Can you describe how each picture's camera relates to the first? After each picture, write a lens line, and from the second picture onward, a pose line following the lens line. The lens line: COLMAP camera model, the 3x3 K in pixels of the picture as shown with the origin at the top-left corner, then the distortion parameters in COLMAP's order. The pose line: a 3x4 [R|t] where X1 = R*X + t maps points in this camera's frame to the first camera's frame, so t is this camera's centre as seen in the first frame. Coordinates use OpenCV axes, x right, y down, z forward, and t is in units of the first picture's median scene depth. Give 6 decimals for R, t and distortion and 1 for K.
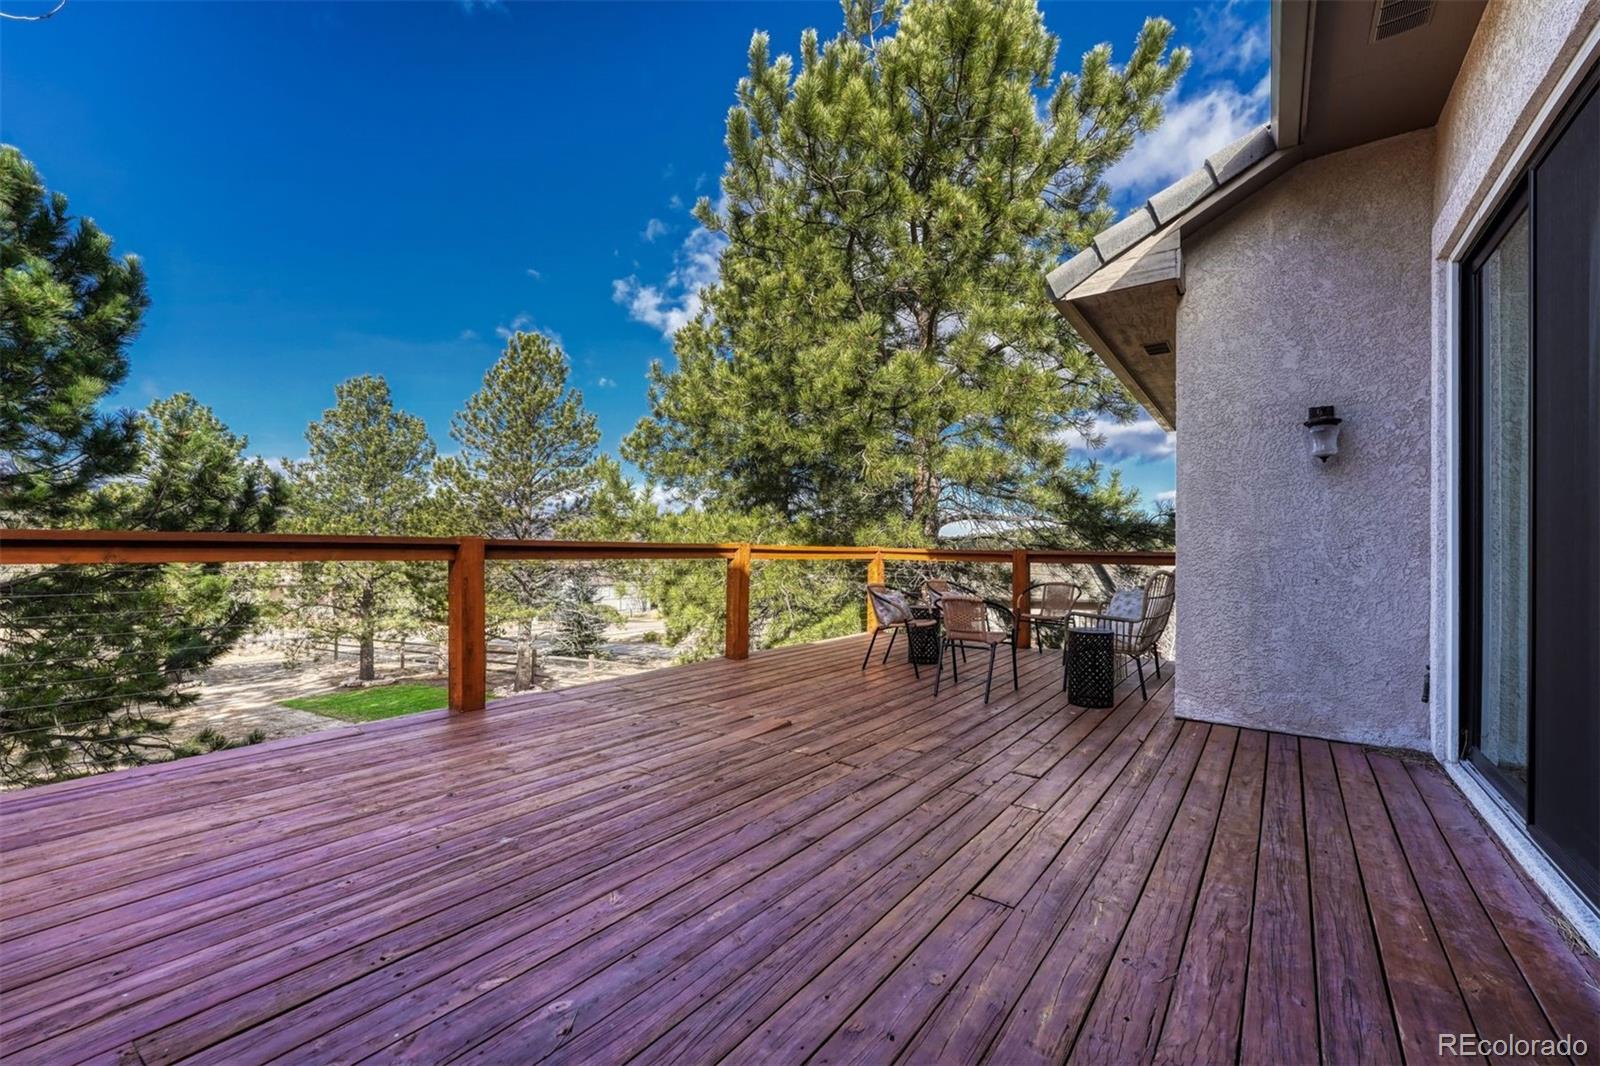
lens RADIAL K [[668.7, 0, 795.7], [0, 668.7, 546.2], [0, 0, 1]] dist [0.002611, 0.000138]
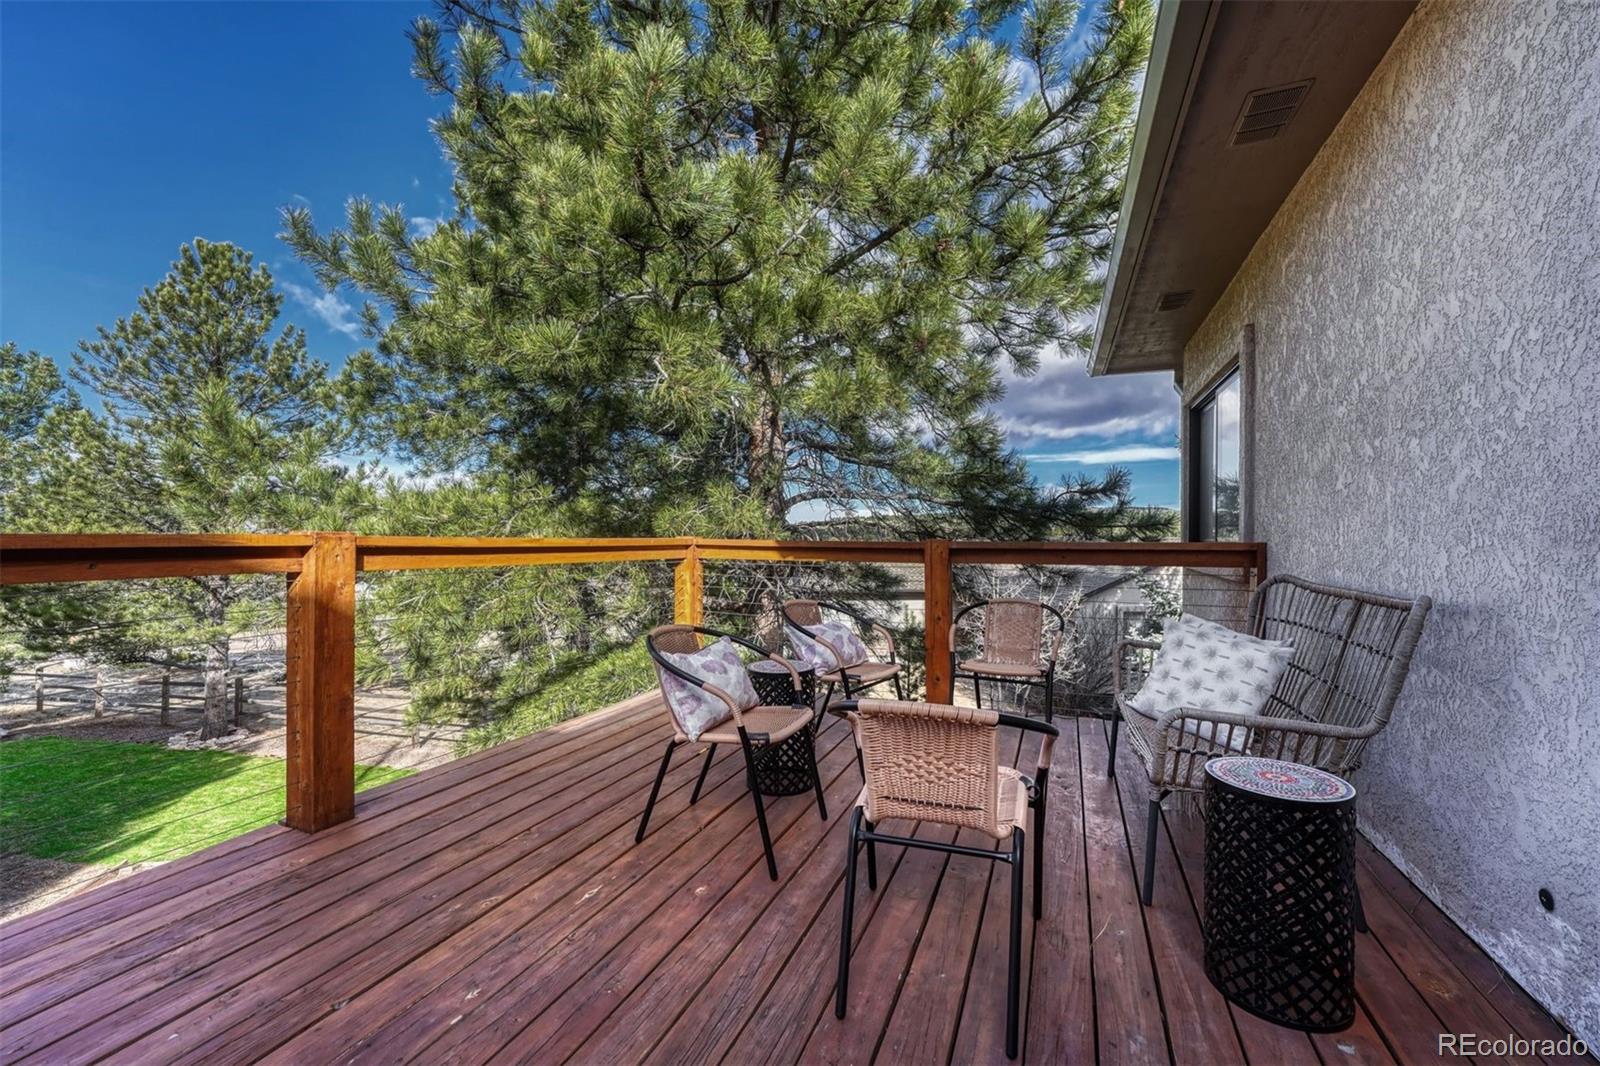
lens RADIAL K [[668.7, 0, 805.2], [0, 668.7, 531.0], [0, 0, 1]] dist [0.002611, 0.000138]
pose [[0.965525, -0.004753, 0.260265, 0.055808], [0.006182, 0.999970, -0.004673, -0.001275], [-0.260235, 0.006121, 0.965526, 0.344857]]
